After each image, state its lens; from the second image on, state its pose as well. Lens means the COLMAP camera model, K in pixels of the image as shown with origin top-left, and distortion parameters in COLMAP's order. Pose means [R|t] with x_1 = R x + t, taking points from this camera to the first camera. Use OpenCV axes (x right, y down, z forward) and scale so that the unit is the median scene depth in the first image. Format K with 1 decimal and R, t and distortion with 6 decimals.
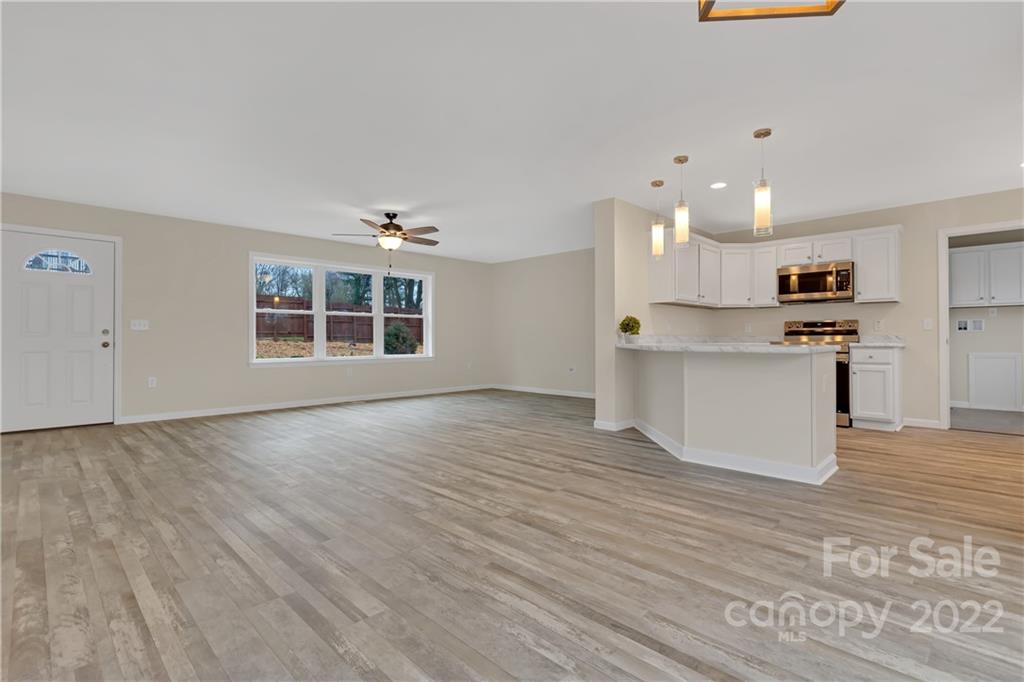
lens RADIAL K [[488.8, 0, 505.0], [0, 488.8, 335.5], [0, 0, 1]] dist [-0.003952, 0.000517]
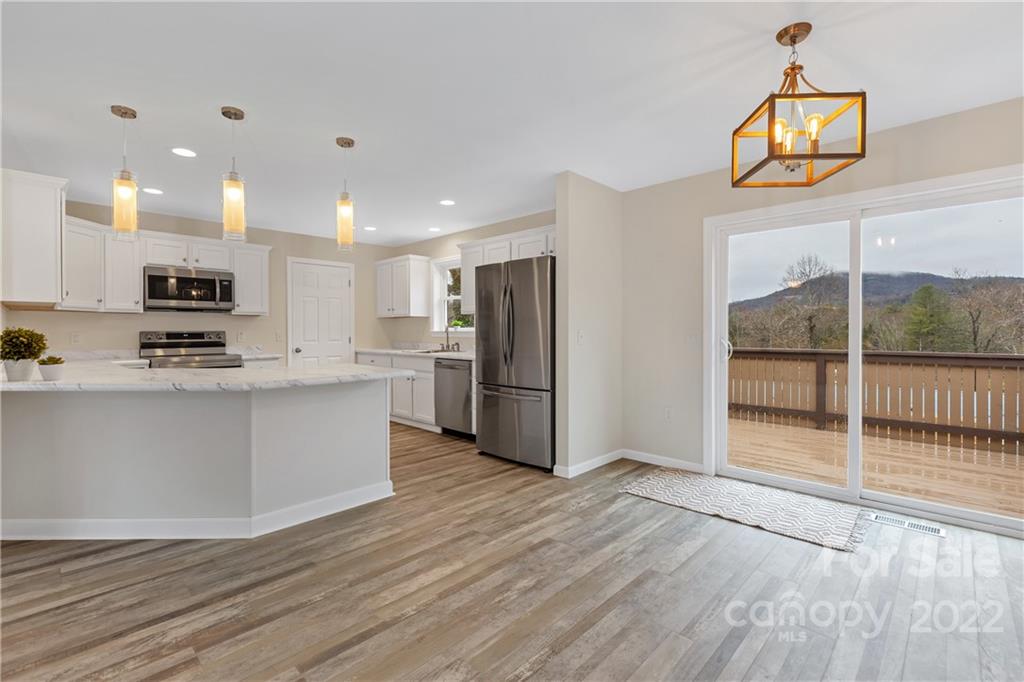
lens RADIAL K [[461.2, 0, 515.7], [0, 461.2, 332.4], [0, 0, 1]] dist [-0.002881, -0.000356]
pose [[-0.023606, -0.003916, 0.999714, -0.231608], [-0.002293, 0.999990, 0.003863, -0.035701], [-0.999719, -0.002201, -0.023614, 0.448974]]
